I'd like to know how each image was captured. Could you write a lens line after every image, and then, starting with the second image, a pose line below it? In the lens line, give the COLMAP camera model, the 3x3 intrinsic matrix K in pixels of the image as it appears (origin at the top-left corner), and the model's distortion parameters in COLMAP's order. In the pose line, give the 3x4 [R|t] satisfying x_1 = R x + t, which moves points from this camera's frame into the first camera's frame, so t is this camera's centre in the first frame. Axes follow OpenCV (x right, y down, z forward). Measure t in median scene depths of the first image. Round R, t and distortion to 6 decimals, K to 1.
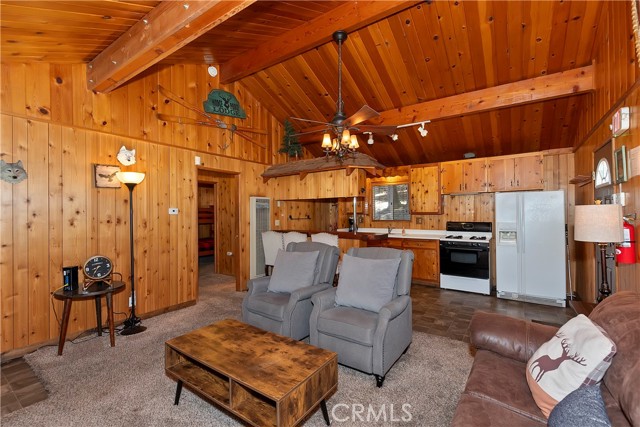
lens RADIAL K [[278.3, 0, 321.5], [0, 278.3, 212.8], [0, 0, 1]] dist [0.003014, -0.002705]
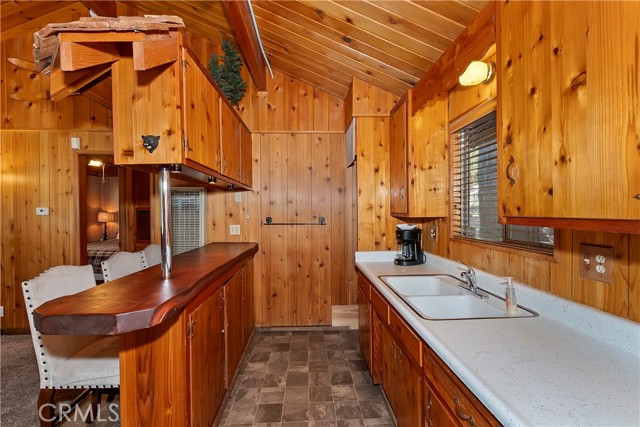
lens RADIAL K [[278.3, 0, 317.7], [0, 278.3, 214.3], [0, 0, 1]] dist [0.003014, -0.002705]
pose [[0.608056, 0.015411, -0.793745, 0.437423], [0.002830, 0.999763, 0.021579, -0.008949], [0.793889, -0.015368, 0.607868, 0.845587]]
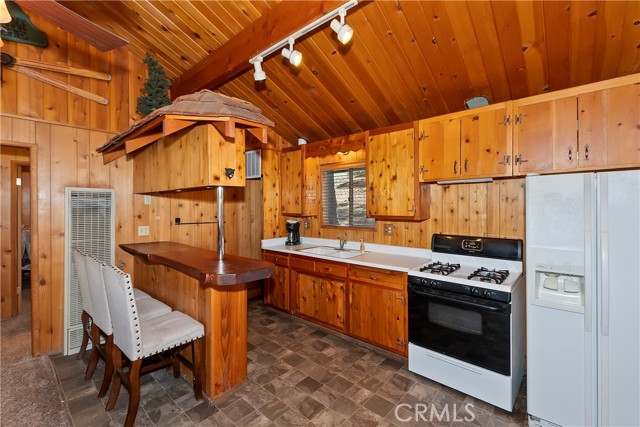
lens RADIAL K [[278.3, 0, 320.1], [0, 278.3, 208.4], [0, 0, 1]] dist [0.003014, -0.002705]
pose [[0.992730, 0.006736, -0.120171, 0.318956], [-0.005692, 0.999943, 0.009028, -0.022161], [0.120225, -0.008278, 0.992712, 0.477868]]
